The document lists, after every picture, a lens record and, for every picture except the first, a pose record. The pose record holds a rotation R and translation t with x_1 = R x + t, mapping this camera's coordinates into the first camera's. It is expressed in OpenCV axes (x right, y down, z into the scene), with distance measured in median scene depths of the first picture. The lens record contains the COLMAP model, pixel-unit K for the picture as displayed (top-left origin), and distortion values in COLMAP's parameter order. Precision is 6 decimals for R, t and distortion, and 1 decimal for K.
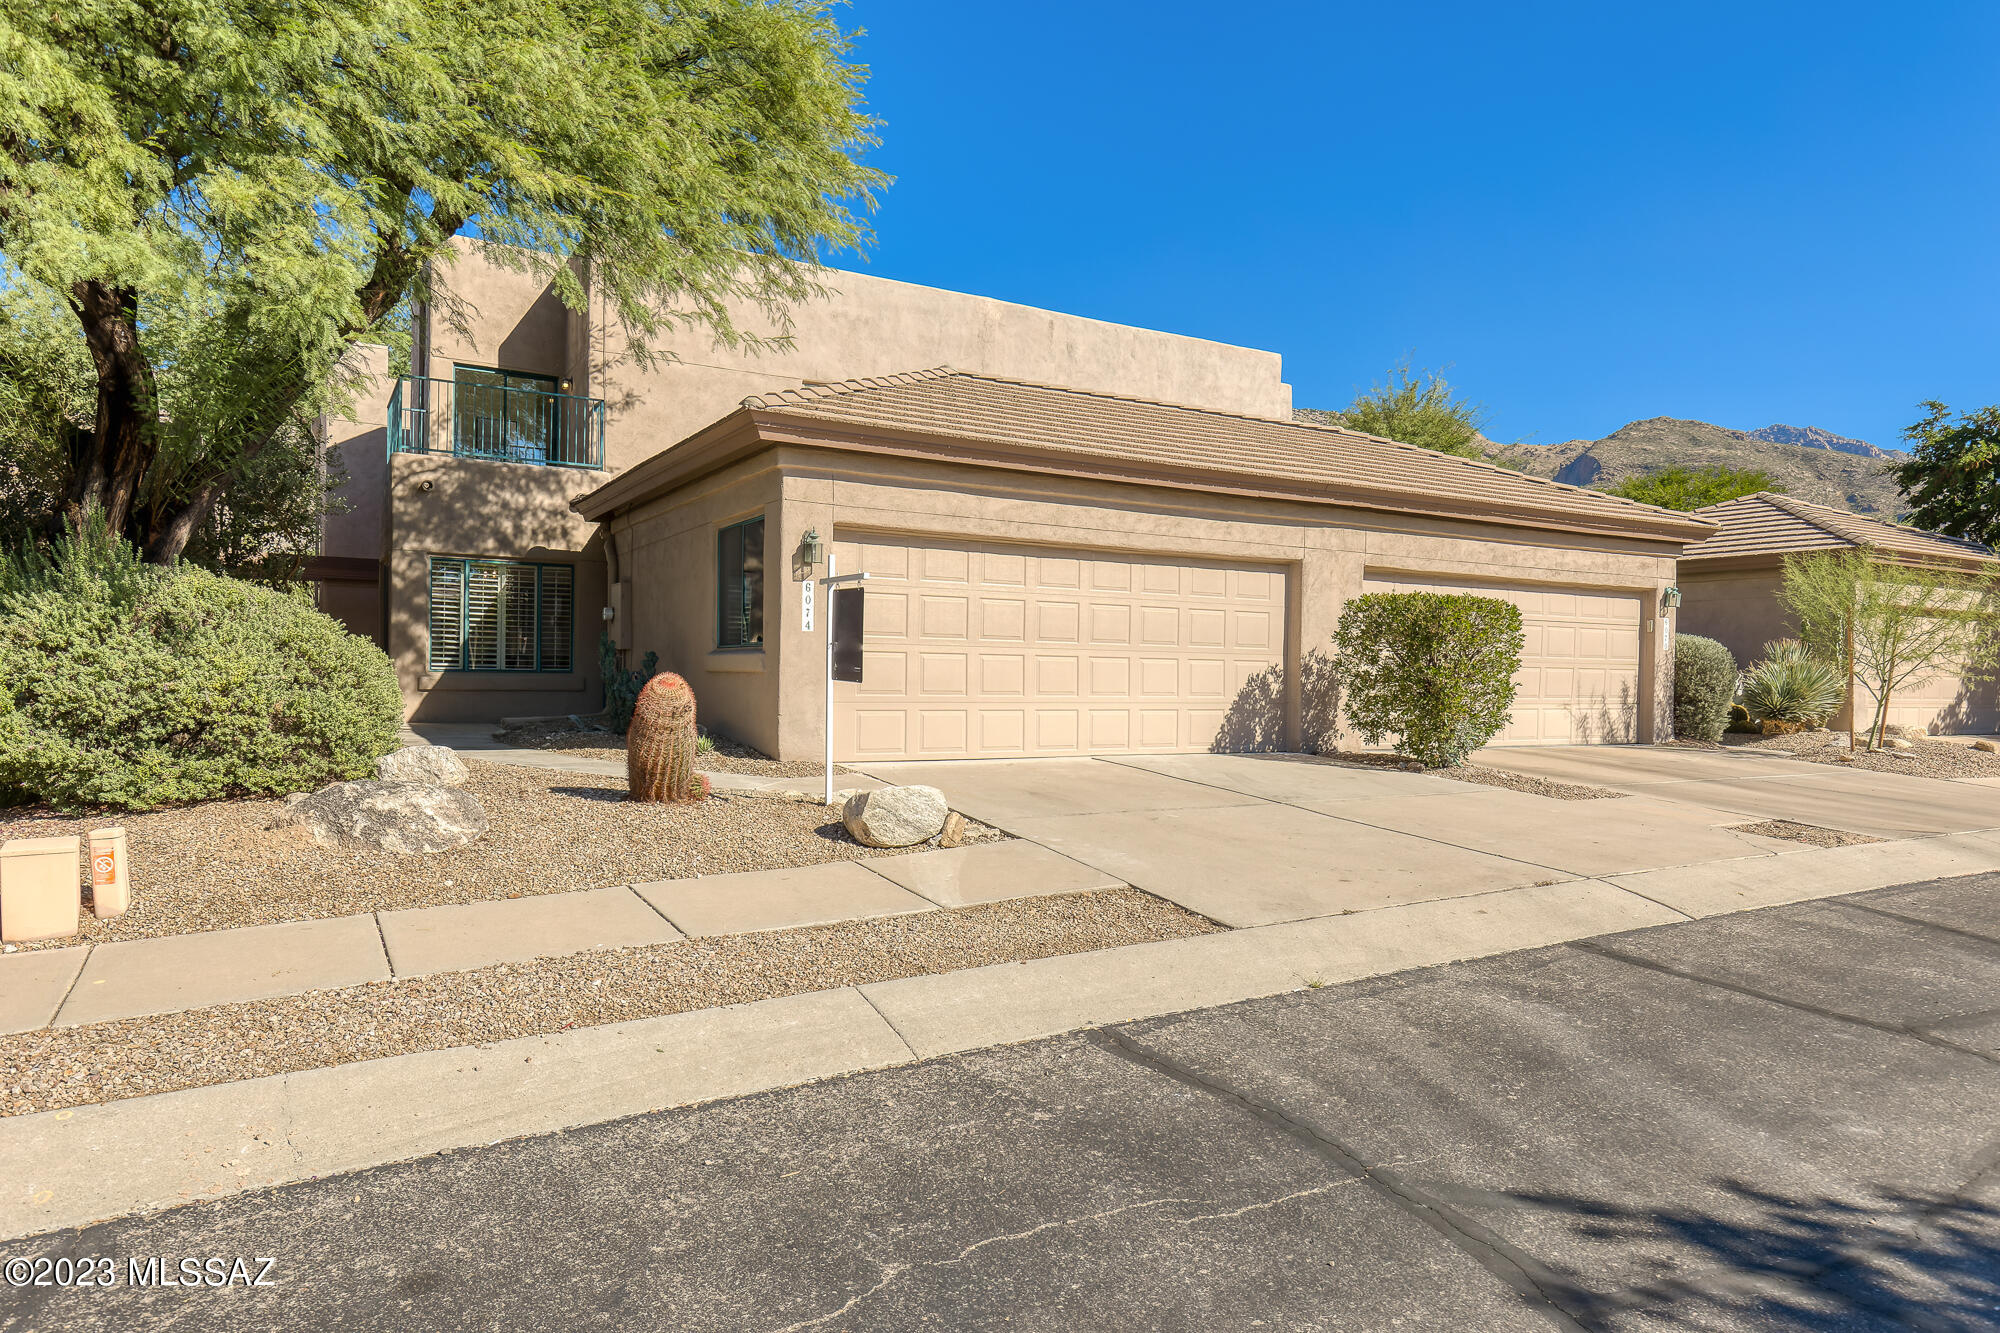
lens RADIAL K [[1249.7, 0, 1000.0], [0, 1249.7, 666.5], [0, 0, 1]] dist [0.000003, -0.000914]
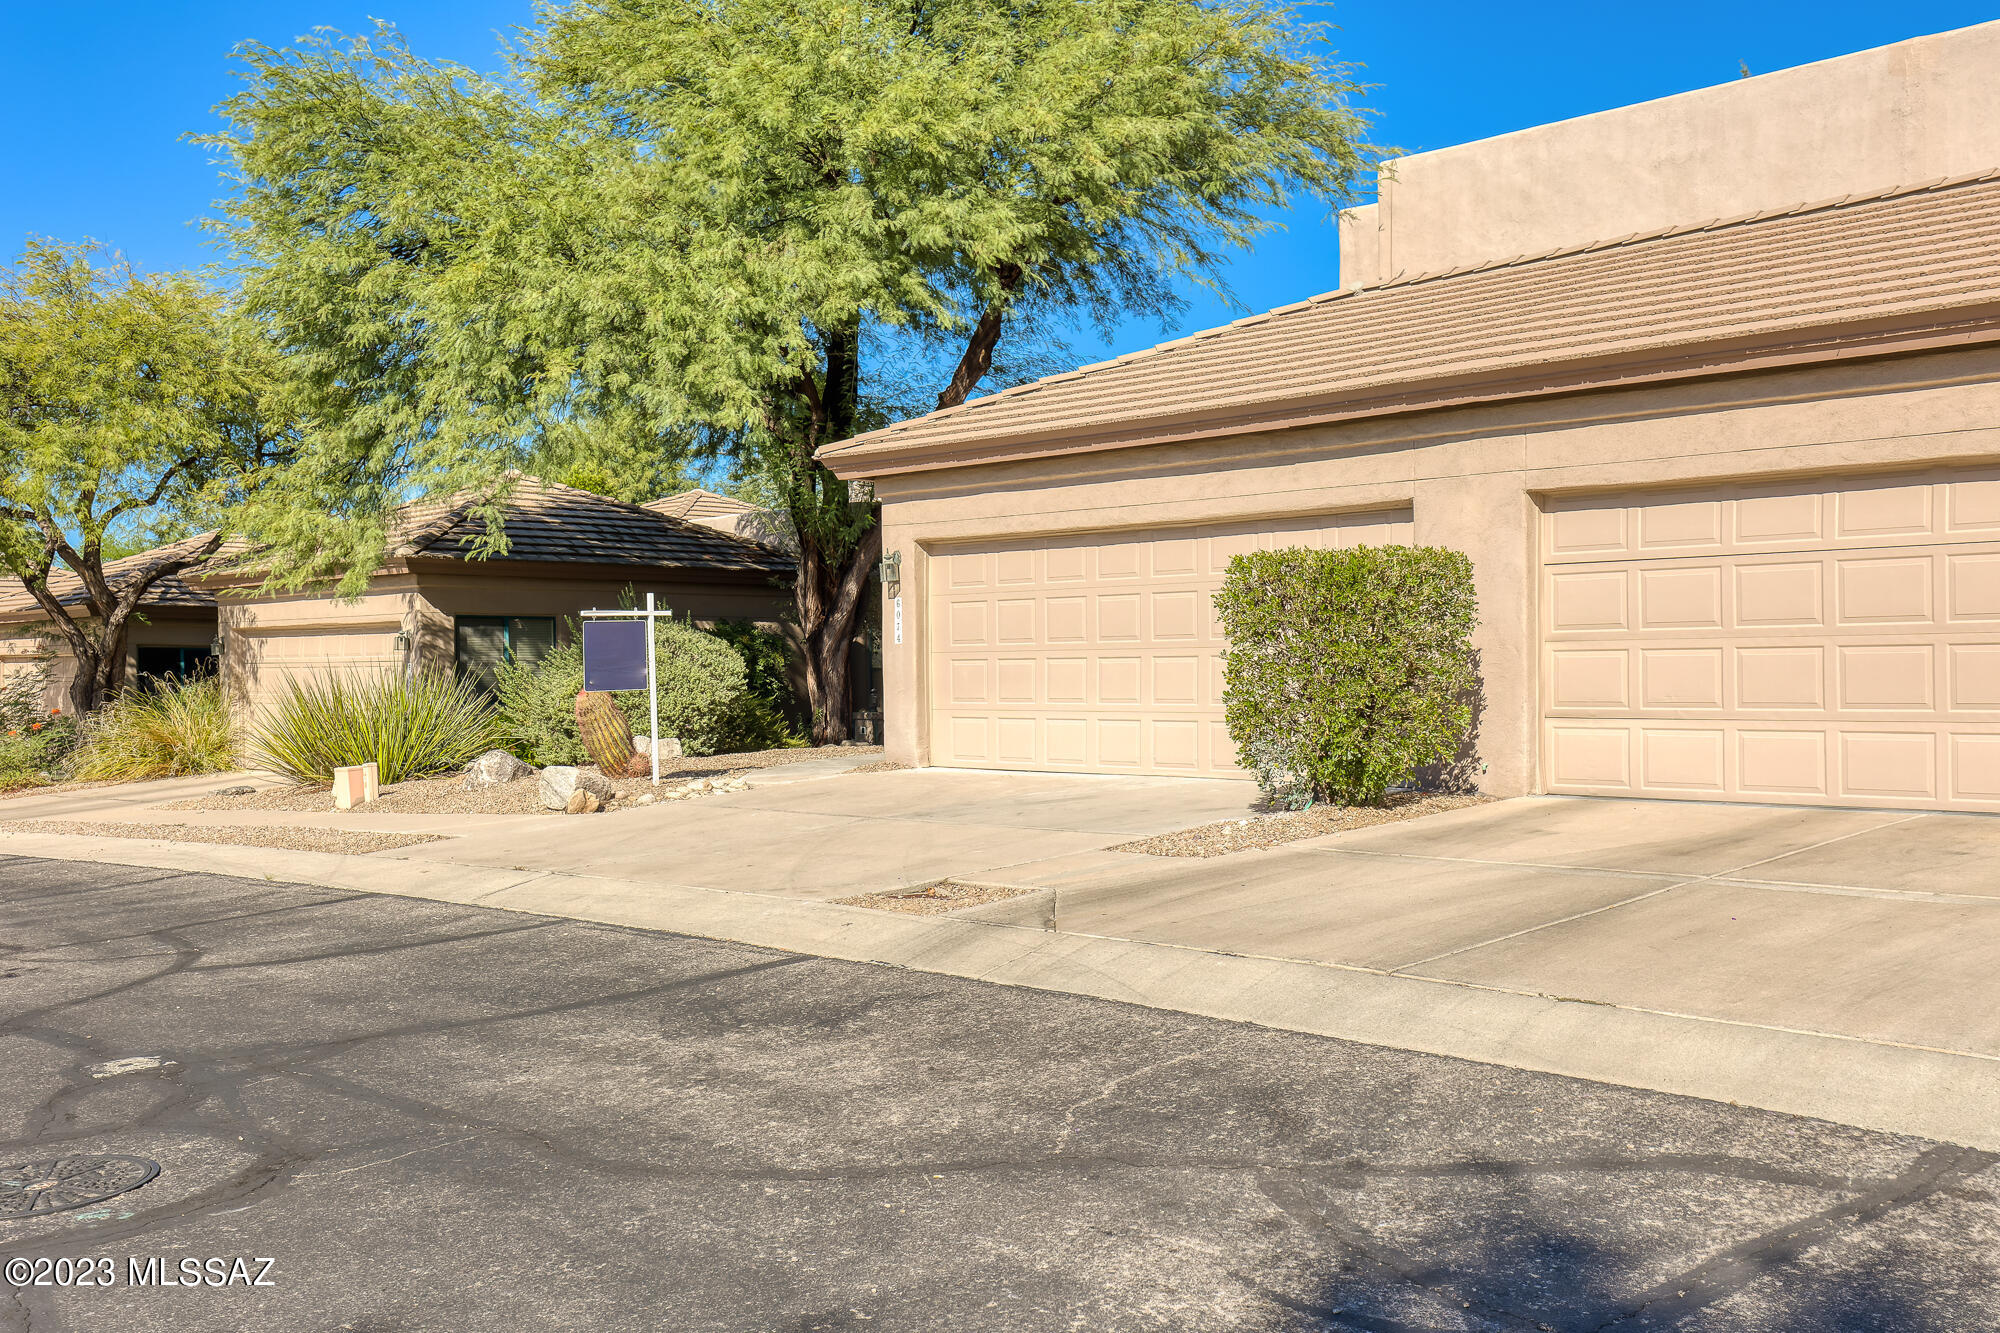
lens RADIAL K [[1938.3, 0, 1000.0], [0, 1938.3, 666.5], [0, 0, 1]] dist [0.012042, -0.003301]
pose [[0.234156, -0.020434, -0.971984, 1.210582], [0.017148, 0.999710, -0.016886, 0.017252], [0.972048, -0.012714, 0.234439, 0.556005]]
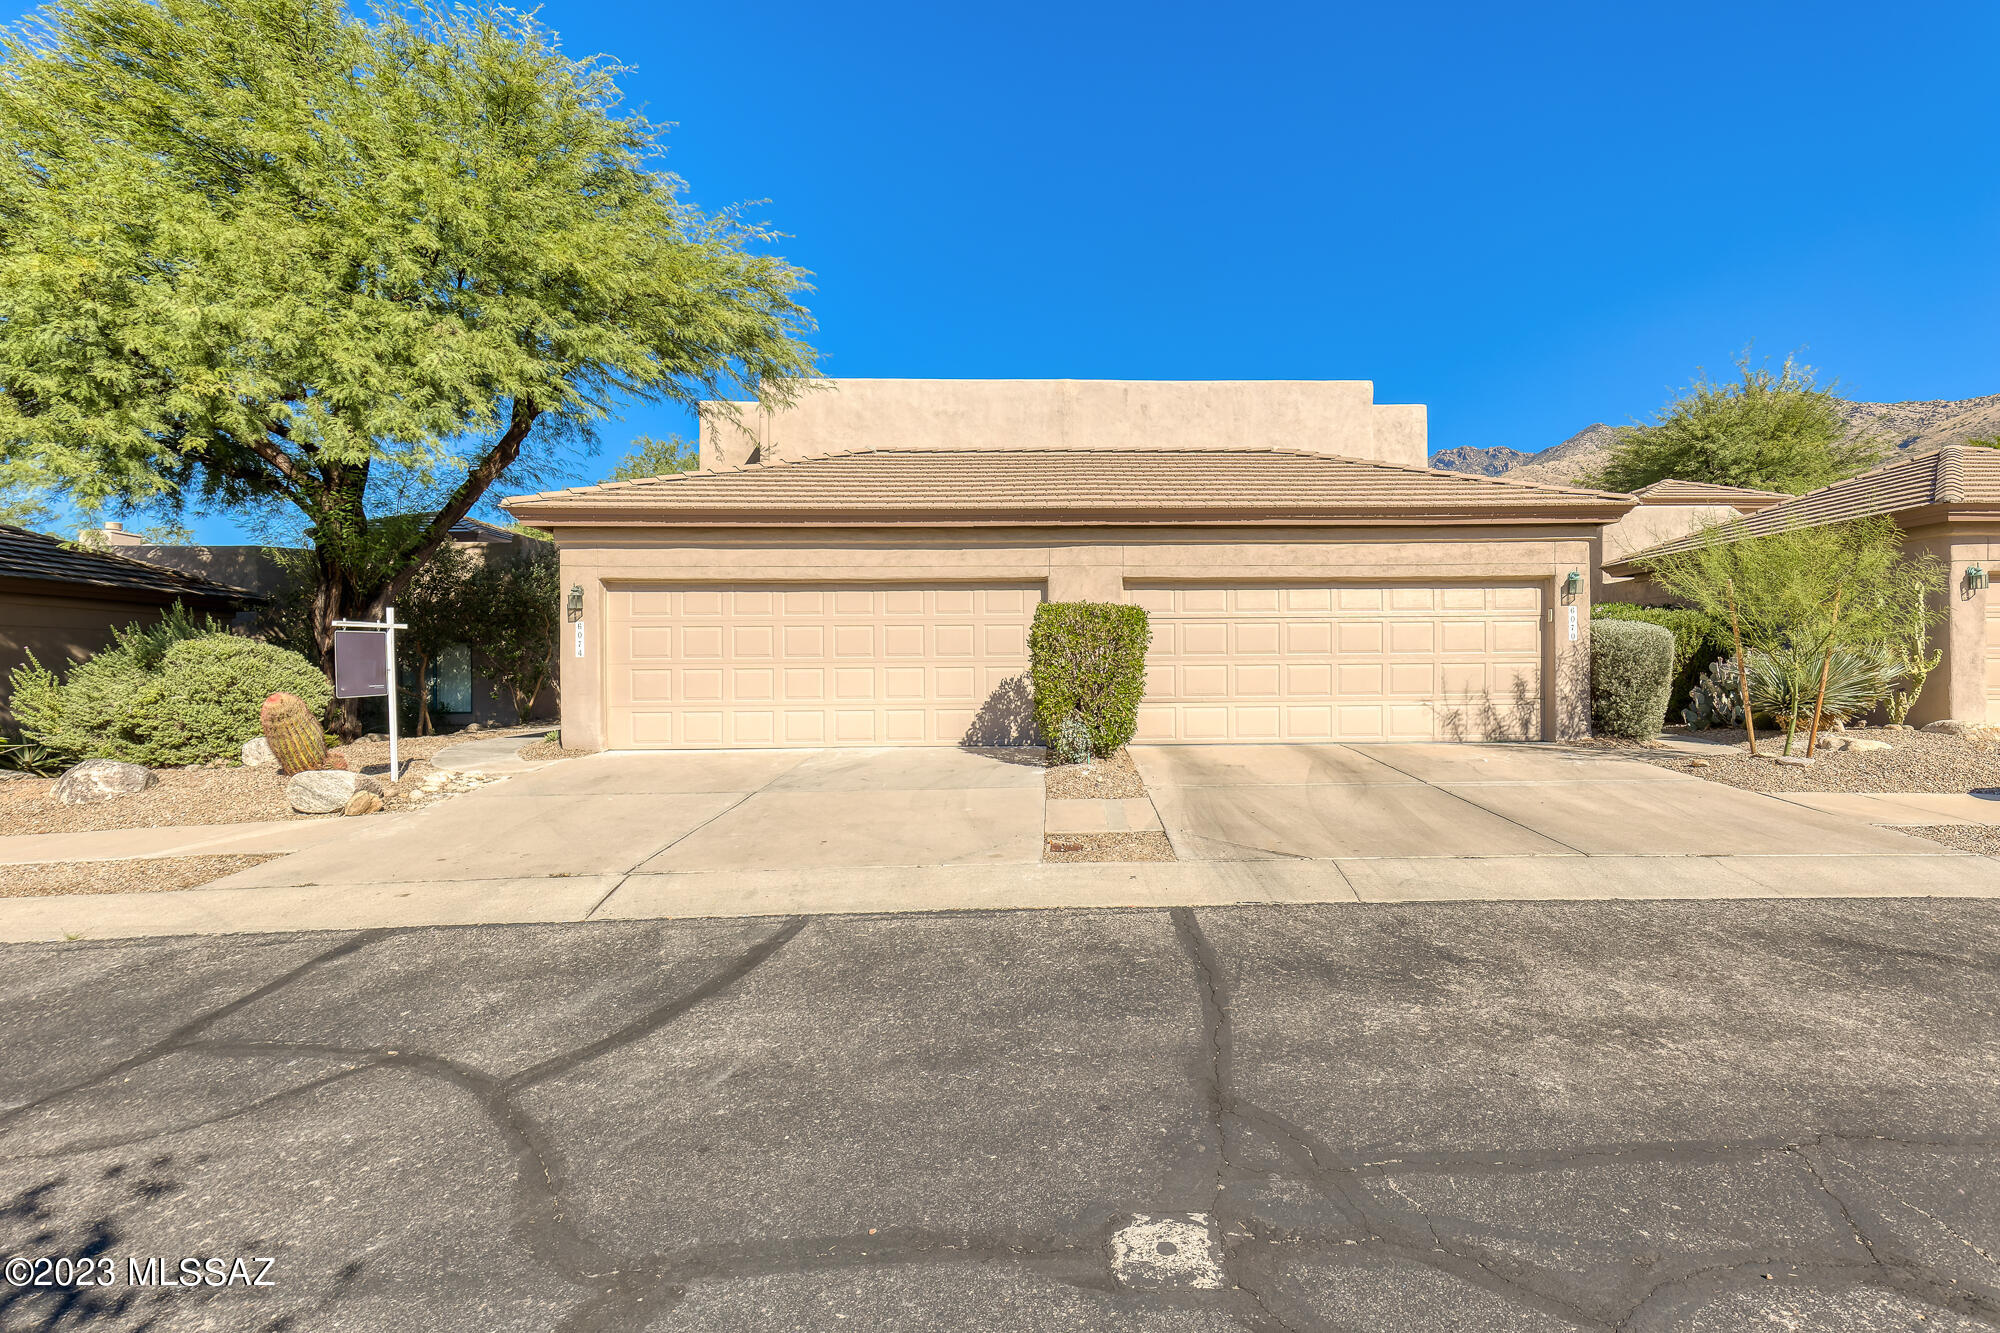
lens RADIAL K [[936.3, 0, 1074.8], [0, 936.3, 664.2], [0, 0, 1]] dist [0.002287, 0.000227]
pose [[0.879512, -0.026917, -0.475114, 0.679278], [0.024163, 0.999637, -0.011903, 0.004711], [0.475262, -0.001012, 0.879844, 0.269862]]
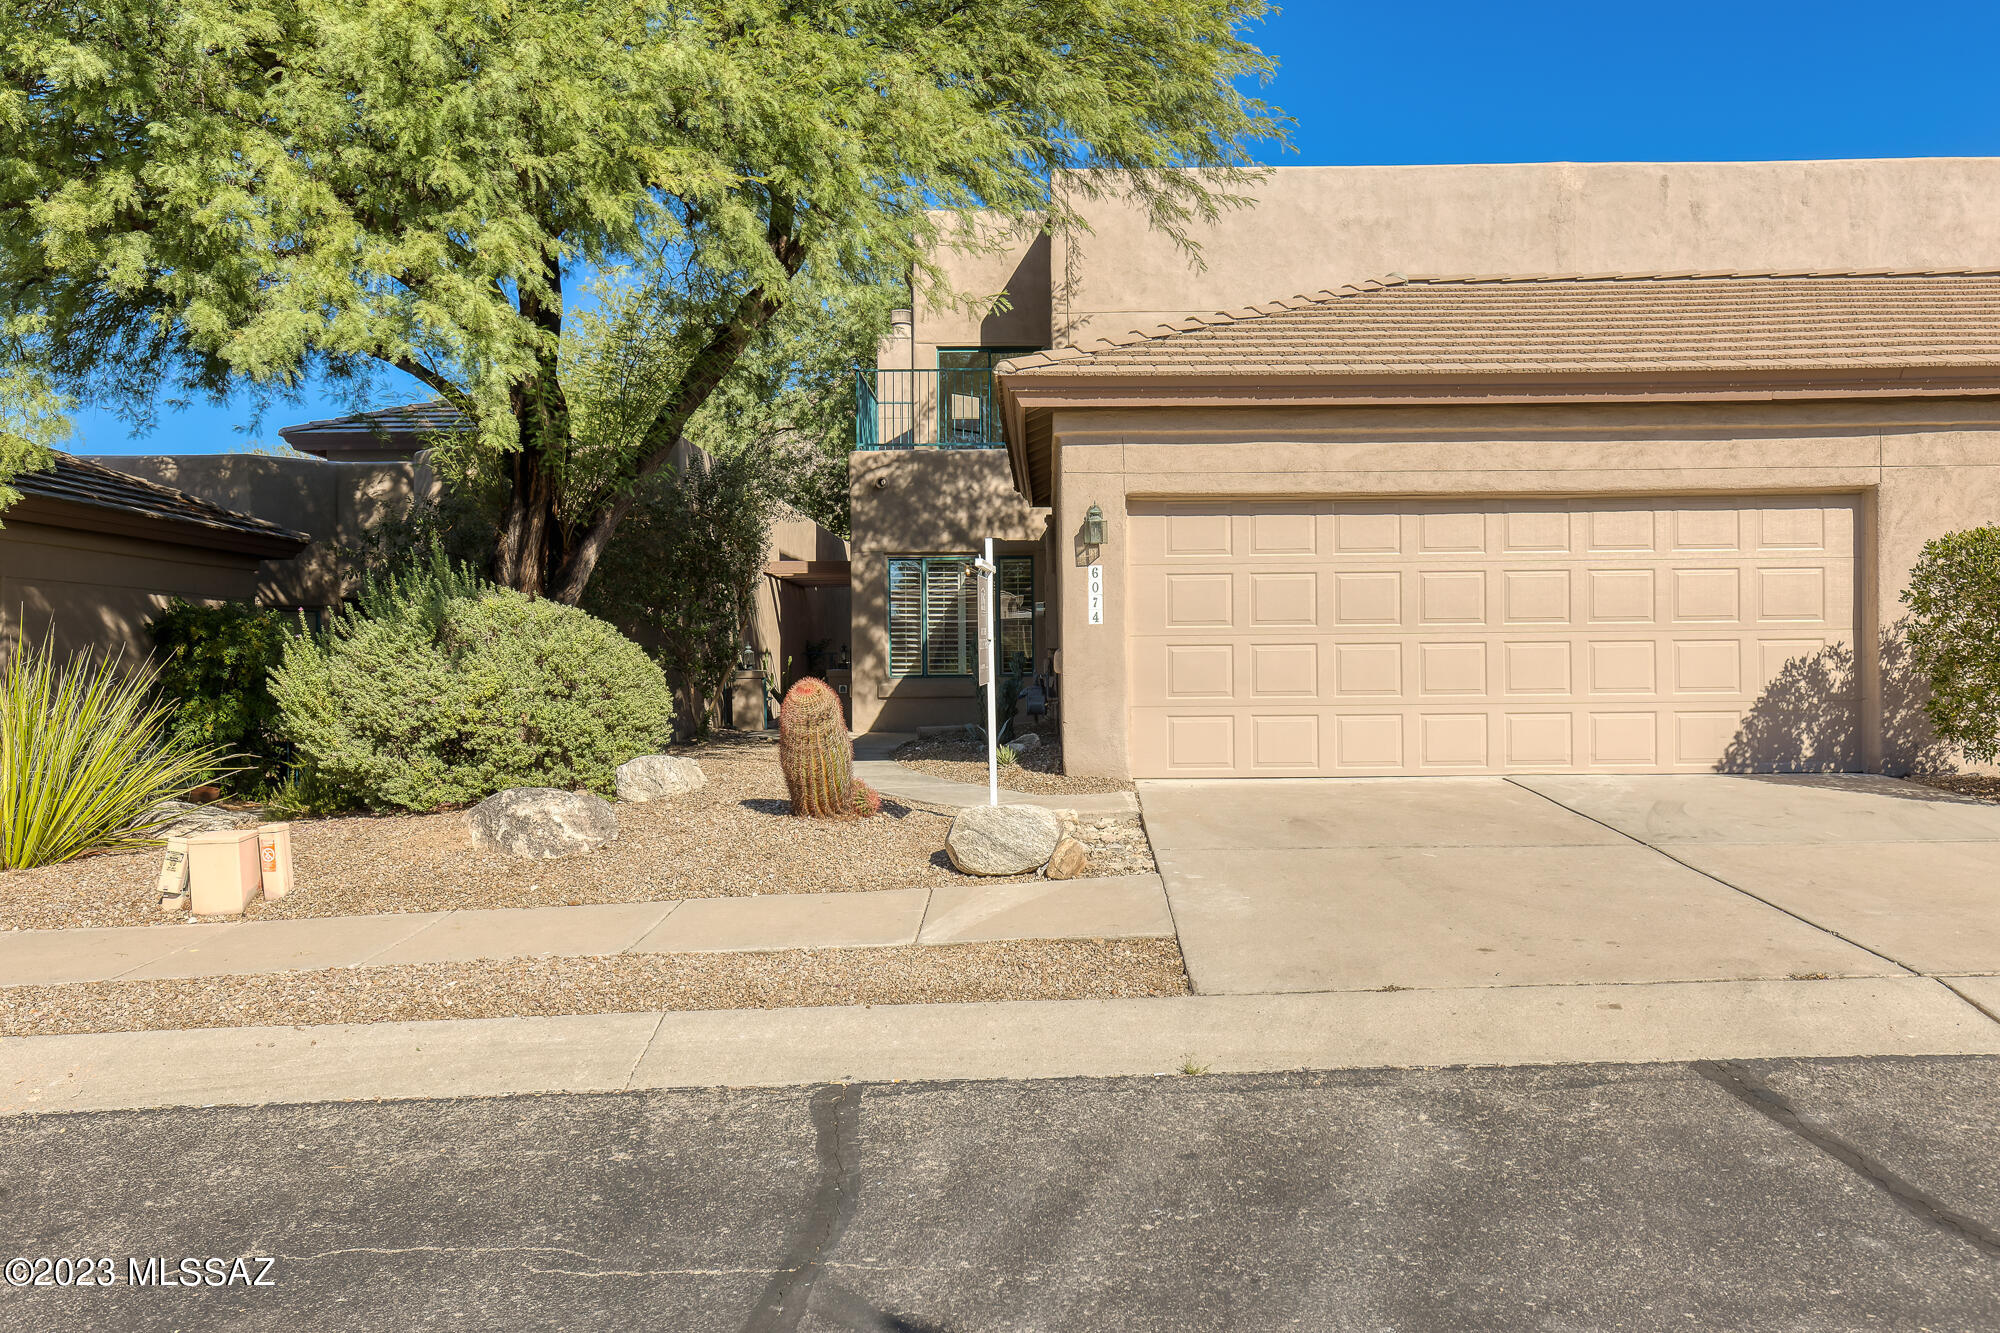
lens RADIAL K [[1550.1, 0, 1009.2], [0, 1550.1, 644.7], [0, 0, 1]] dist [-0.000585, 0.003887]
pose [[0.855496, -0.031301, -0.516862, 0.275408], [0.025917, 0.999509, -0.017633, 0.002513], [0.517160, 0.001689, 0.855887, 0.051291]]
